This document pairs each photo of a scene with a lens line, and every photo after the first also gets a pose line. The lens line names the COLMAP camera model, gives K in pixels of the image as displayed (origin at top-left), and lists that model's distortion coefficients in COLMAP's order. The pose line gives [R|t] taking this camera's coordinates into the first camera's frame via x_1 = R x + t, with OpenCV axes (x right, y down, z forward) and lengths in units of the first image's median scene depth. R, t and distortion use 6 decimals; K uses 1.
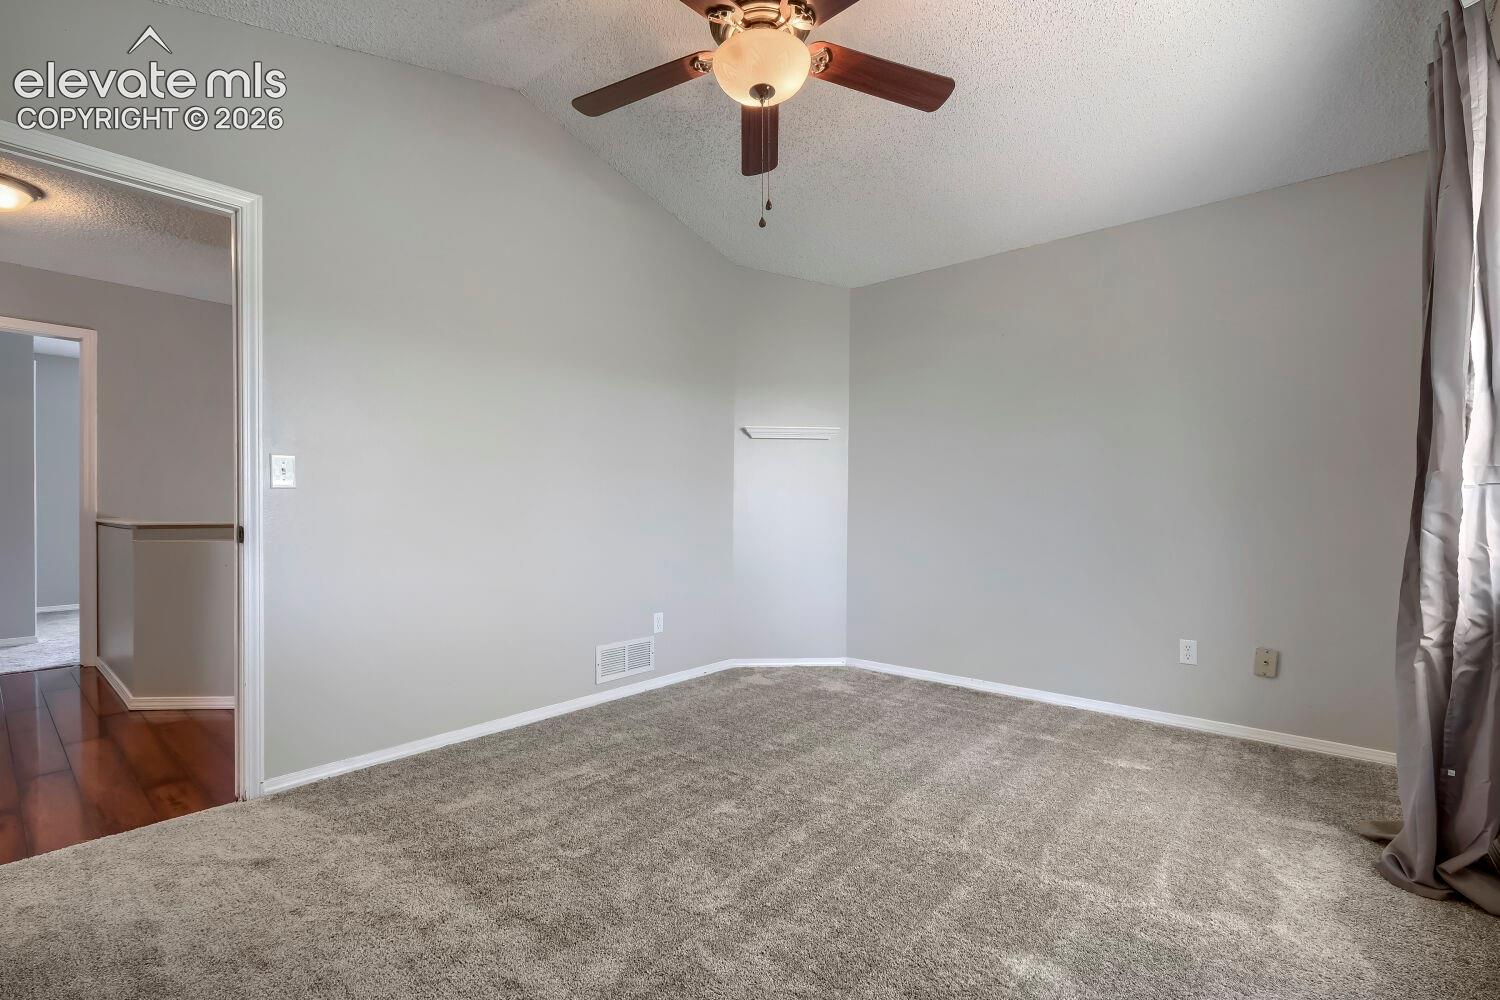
lens RADIAL K [[660.3, 0, 745.9], [0, 660.3, 501.7], [0, 0, 1]] dist [-0.001428, -0.000706]
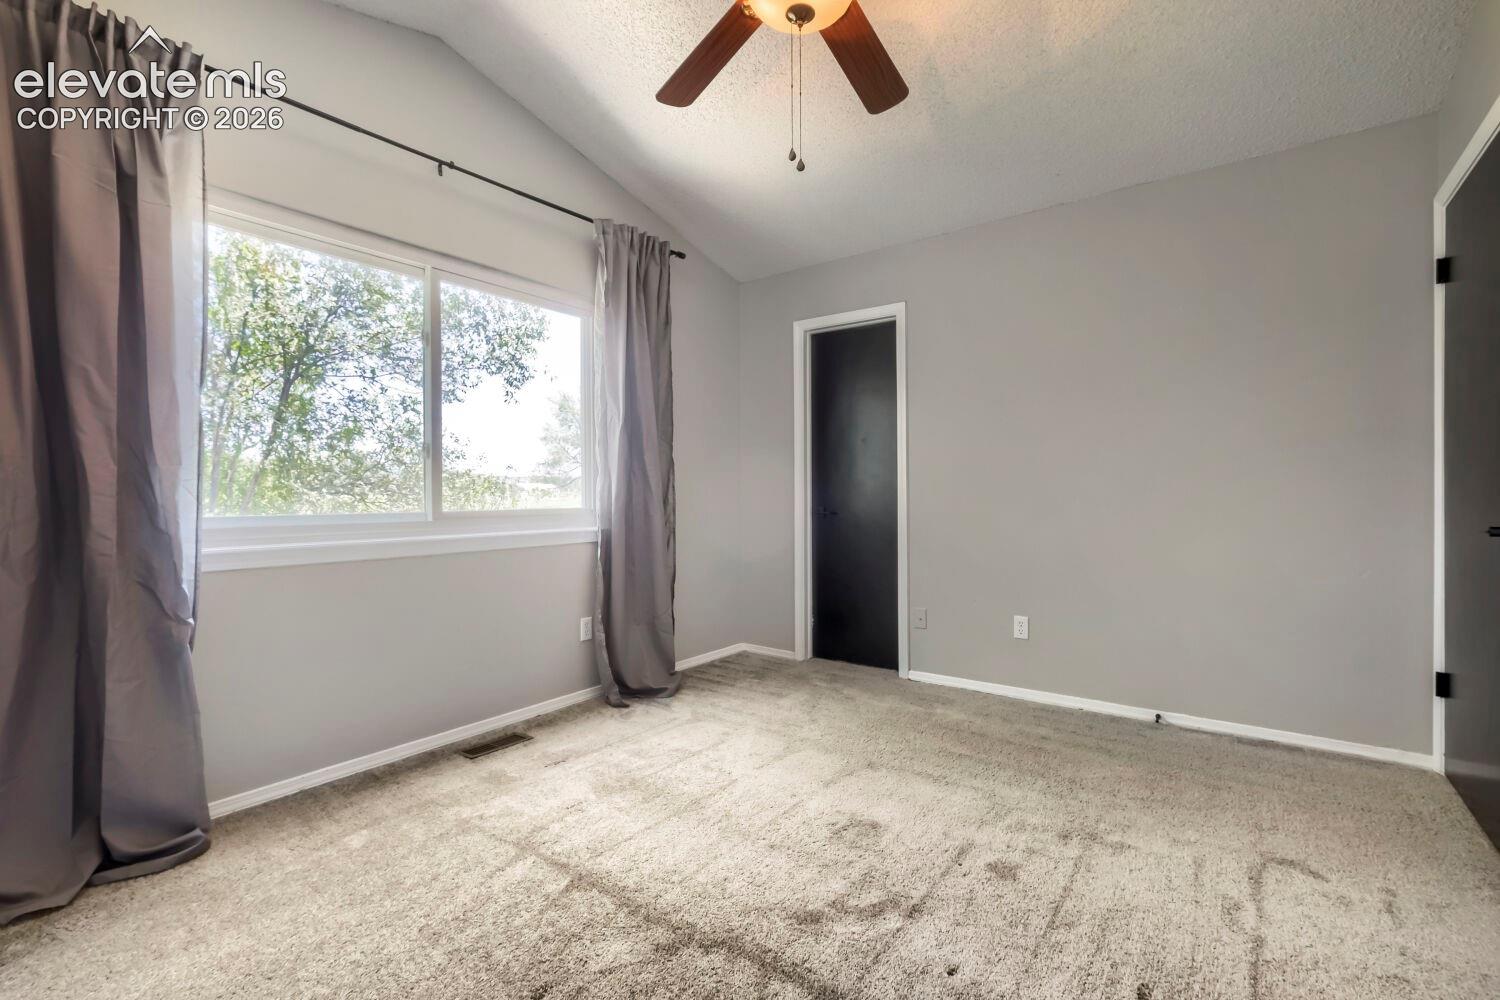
lens RADIAL K [[660.3, 0, 745.9], [0, 660.3, 501.7], [0, 0, 1]] dist [-0.001428, -0.000706]
pose [[-0.998434, 0.004282, -0.055784, 0.079712], [0.004281, 0.999991, 0.000121, 0.007095], [0.055784, -0.000118, -0.998443, 1.101333]]
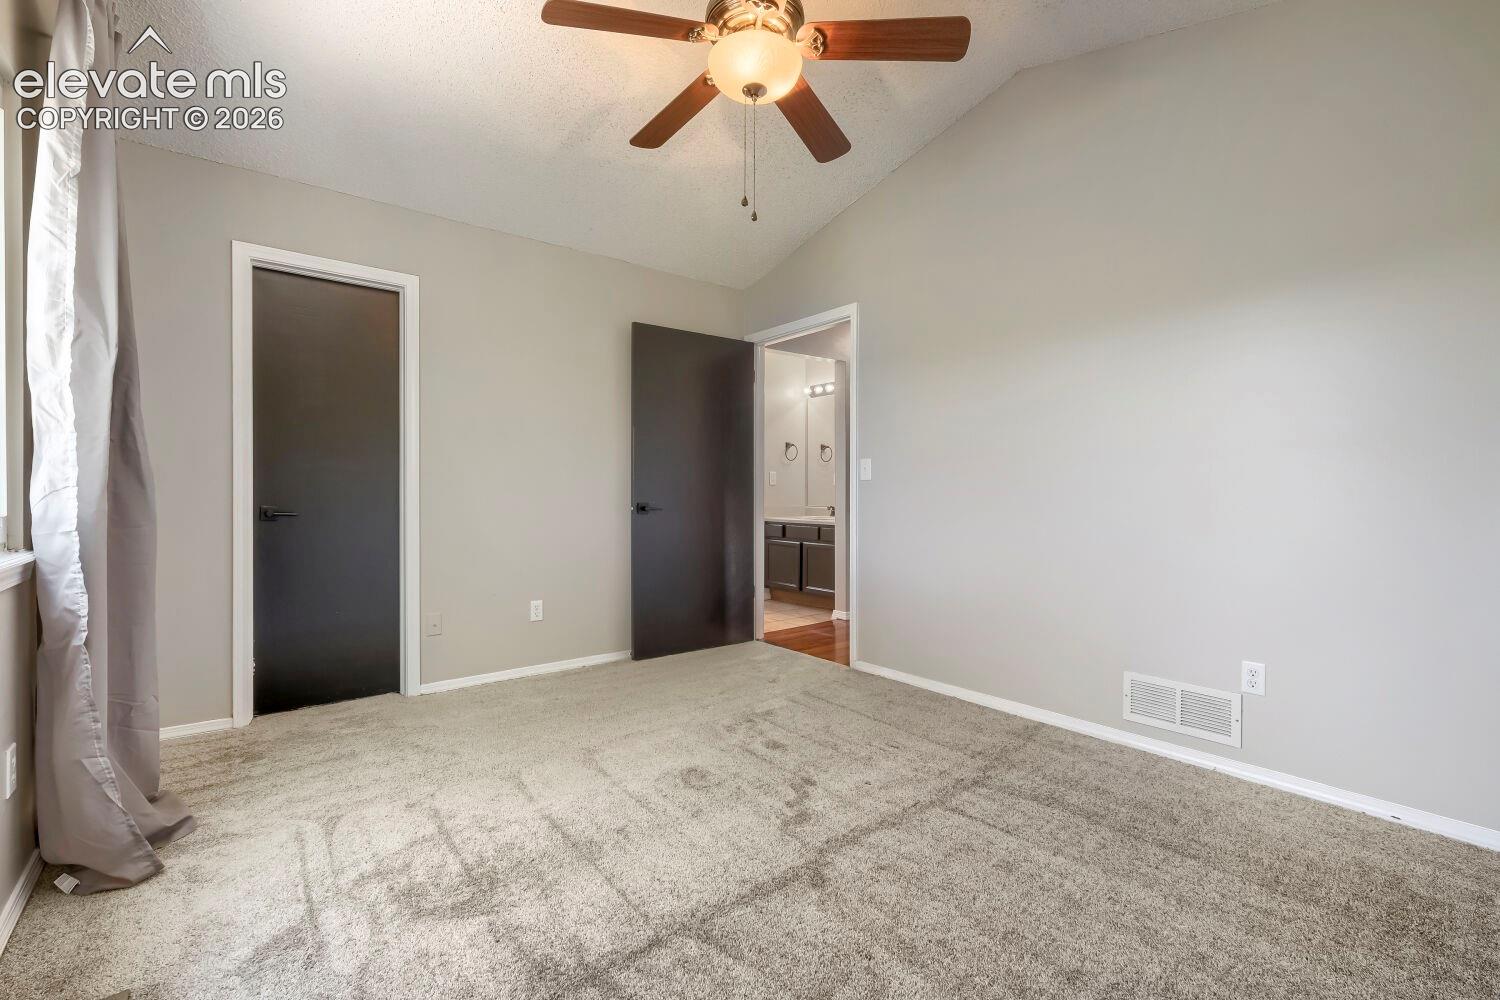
lens RADIAL K [[660.3, 0, 745.9], [0, 660.3, 501.7], [0, 0, 1]] dist [-0.001428, -0.000706]
pose [[-0.195950, 0.012804, -0.980530, 0.612993], [0.009382, 0.999893, 0.011182, 0.006516], [0.980569, -0.007008, -0.196049, 0.704703]]
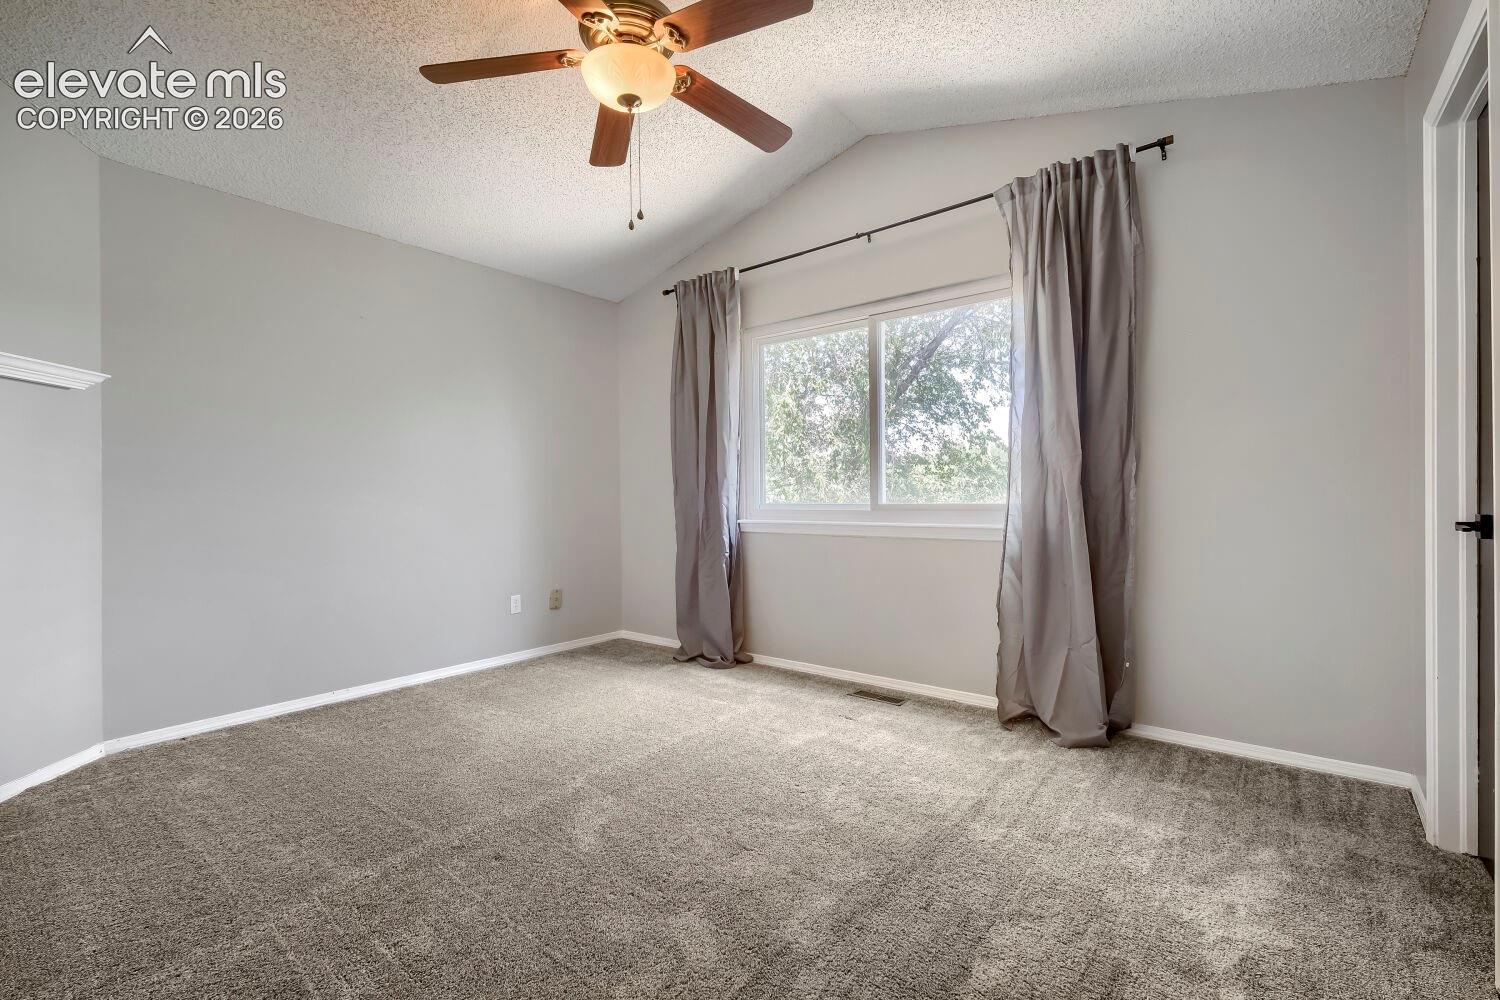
lens RADIAL K [[671.7, 0, 749.4], [0, 671.7, 495.0], [0, 0, 1]] dist [-0.000768, -0.000324]
pose [[-0.019594, -0.008498, 0.999772, -0.638905], [0.004366, 0.999954, 0.008585, -0.006099], [-0.999798, 0.004533, -0.019556, 0.493881]]
